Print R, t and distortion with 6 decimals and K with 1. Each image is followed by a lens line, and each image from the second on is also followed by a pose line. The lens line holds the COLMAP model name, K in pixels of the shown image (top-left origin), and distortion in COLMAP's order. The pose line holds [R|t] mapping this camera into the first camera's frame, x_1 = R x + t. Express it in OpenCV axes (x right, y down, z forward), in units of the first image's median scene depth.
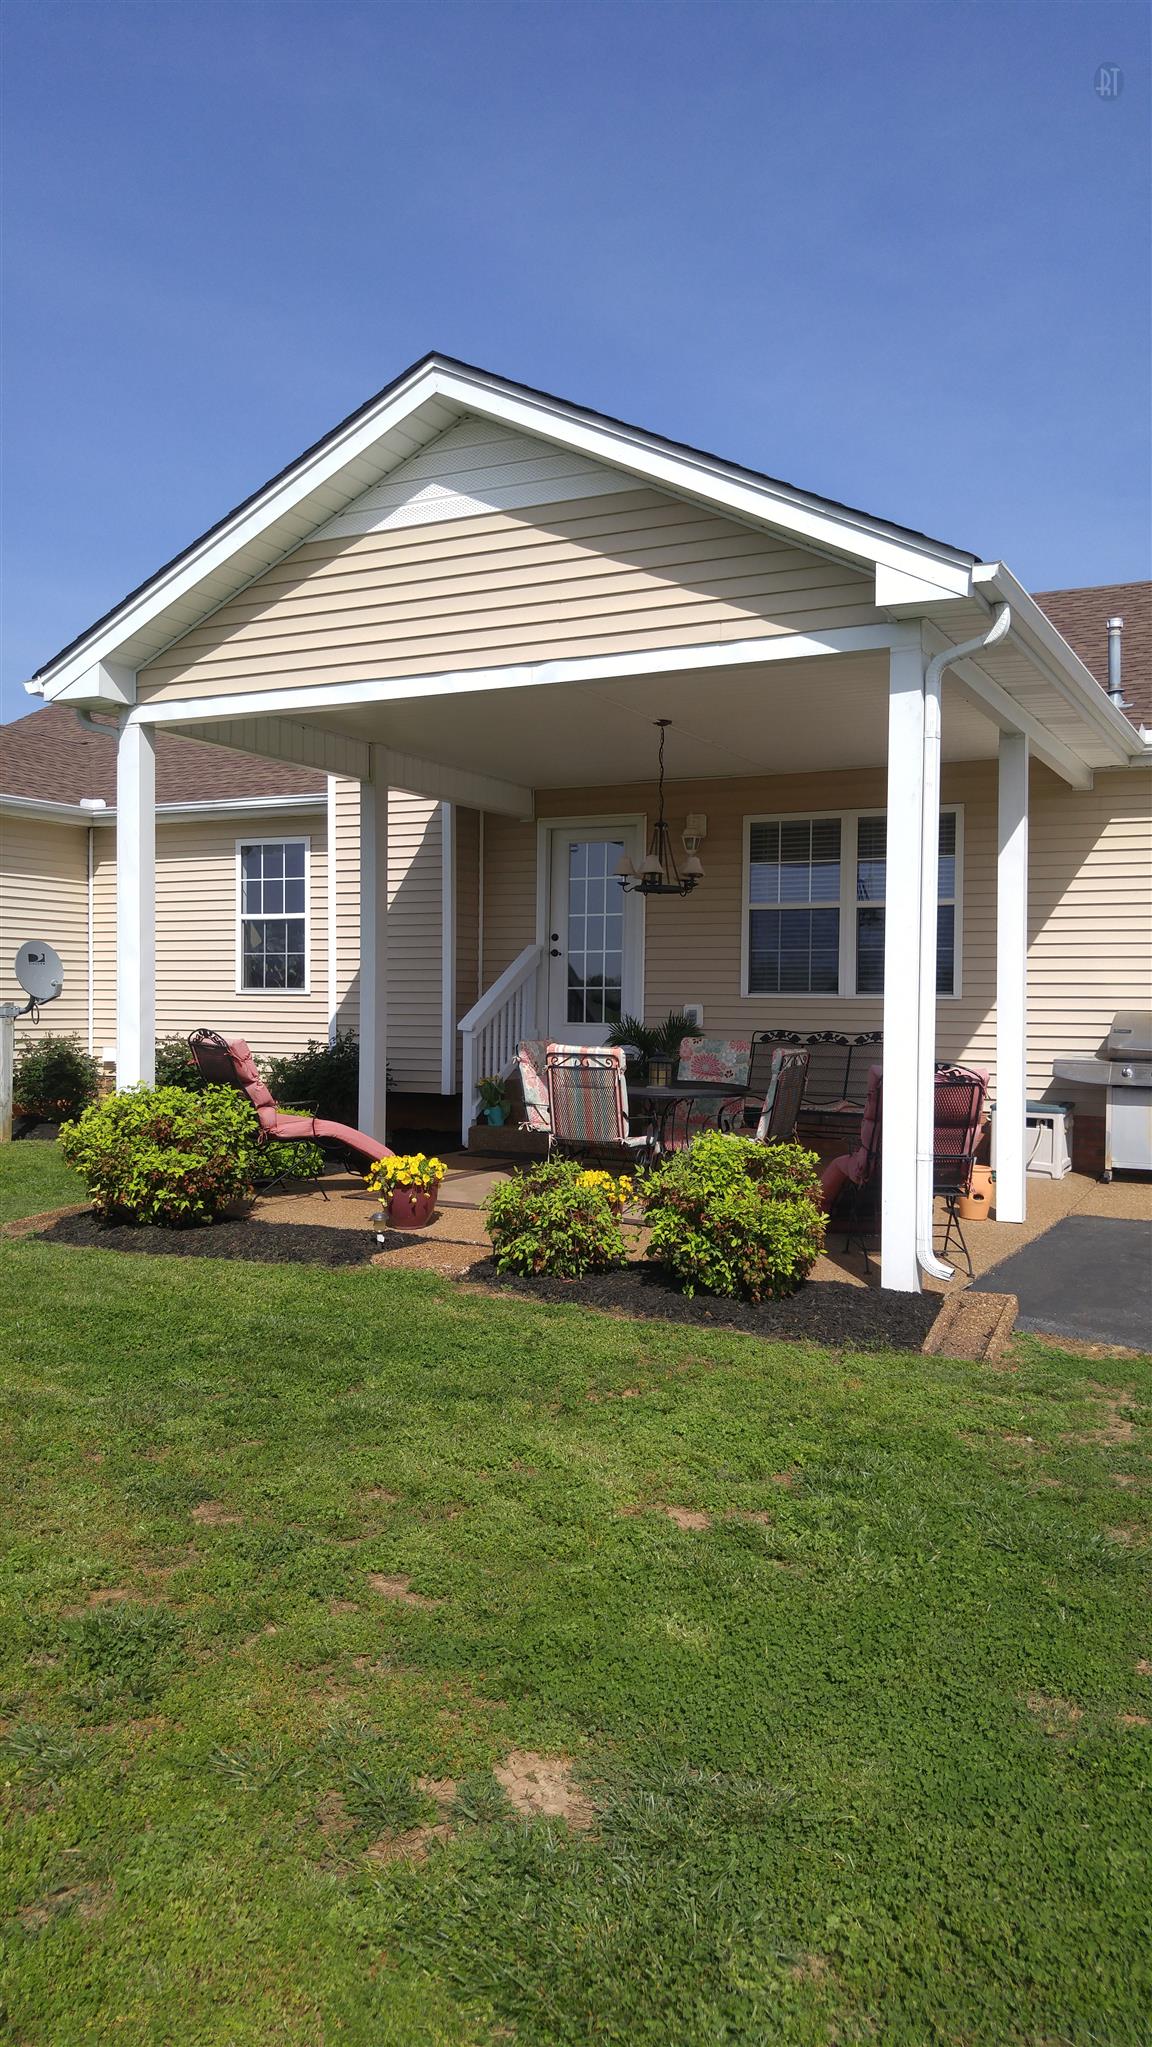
lens RADIAL K [[1545.1, 0, 576.0], [0, 1545.1, 1023.5], [0, 0, 1]] dist [-0.028311, -0.009731]
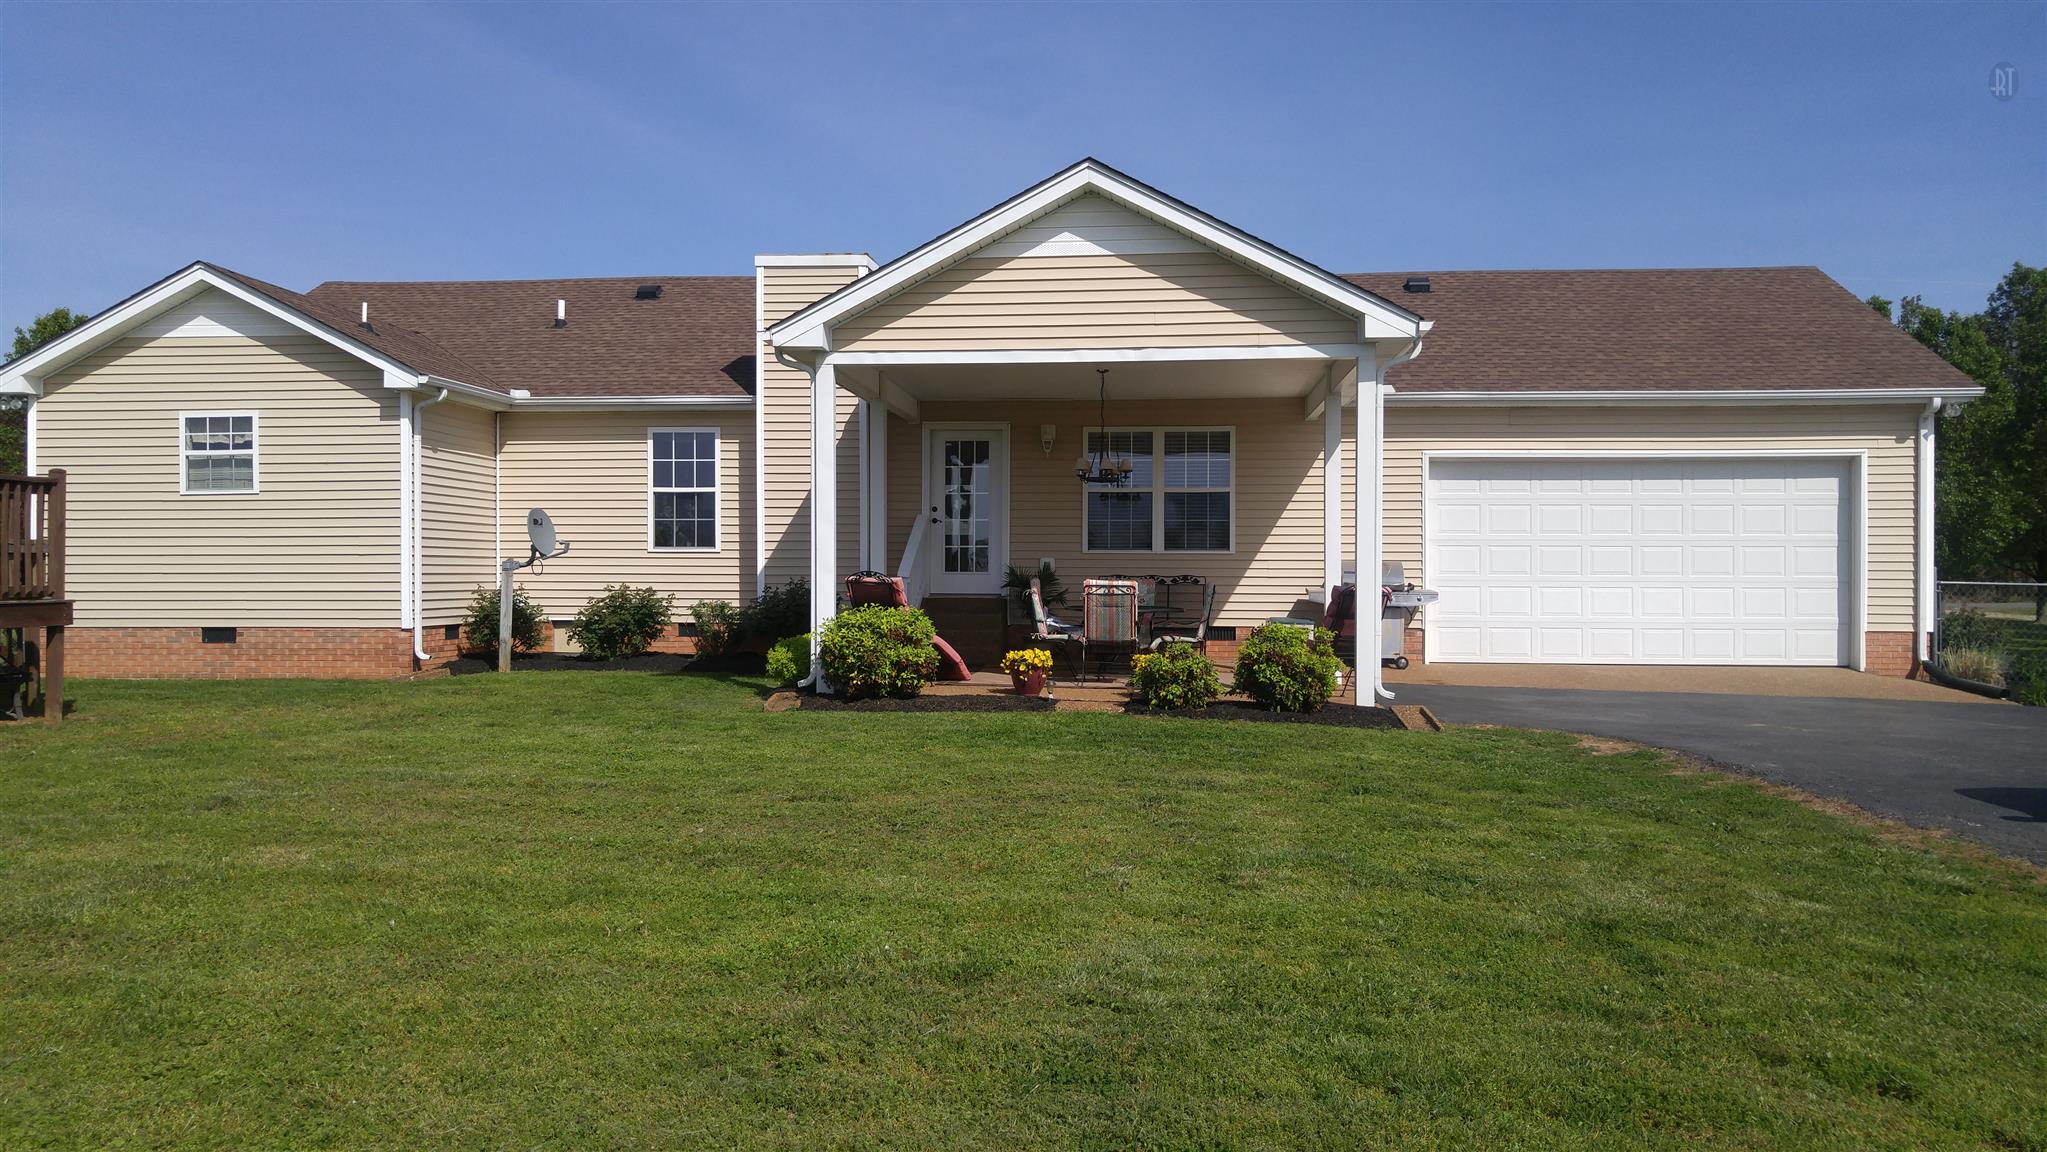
lens RADIAL K [[1545.1, 0, 1023.5], [0, 1545.1, 576.0], [0, 0, 1]] dist [-0.028311, -0.009731]
pose [[0.938387, -0.005850, 0.345536, -0.408846], [0.009174, 0.999926, -0.007985, 0.014303], [-0.345464, 0.010663, 0.938371, -0.296228]]
